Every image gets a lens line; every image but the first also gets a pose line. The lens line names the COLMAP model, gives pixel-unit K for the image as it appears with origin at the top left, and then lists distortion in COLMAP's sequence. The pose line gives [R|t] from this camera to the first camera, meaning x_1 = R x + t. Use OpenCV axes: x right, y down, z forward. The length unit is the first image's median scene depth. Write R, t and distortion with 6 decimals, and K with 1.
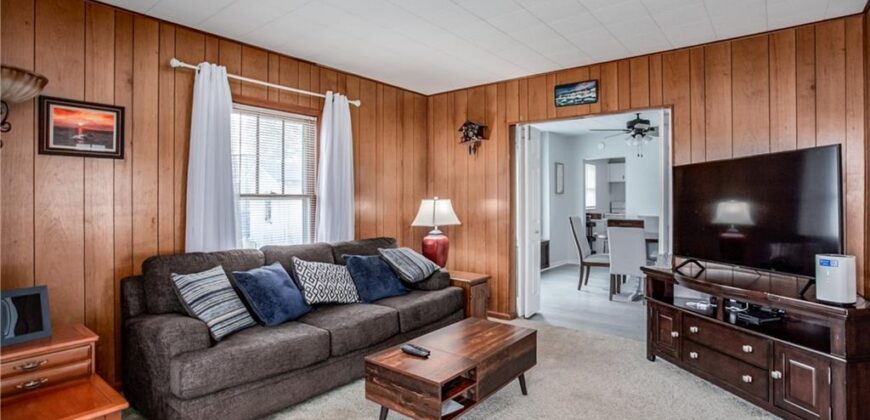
lens RADIAL K [[441.6, 0, 437.9], [0, 441.6, 200.3], [0, 0, 1]] dist [-0.032834, 0.015113]
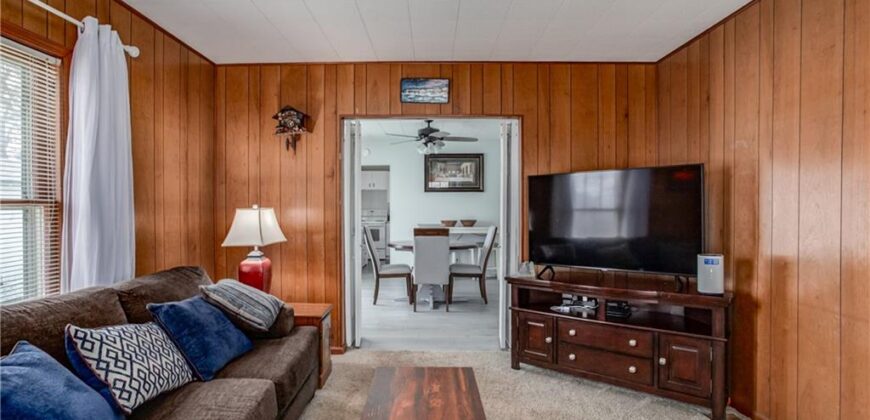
lens RADIAL K [[441.6, 0, 437.4], [0, 441.6, 210.8], [0, 0, 1]] dist [-0.032834, 0.015113]
pose [[0.790333, -0.007241, 0.612634, -0.231992], [0.003259, 0.999966, 0.007615, -0.002408], [-0.612668, -0.004021, 0.790330, 0.276455]]
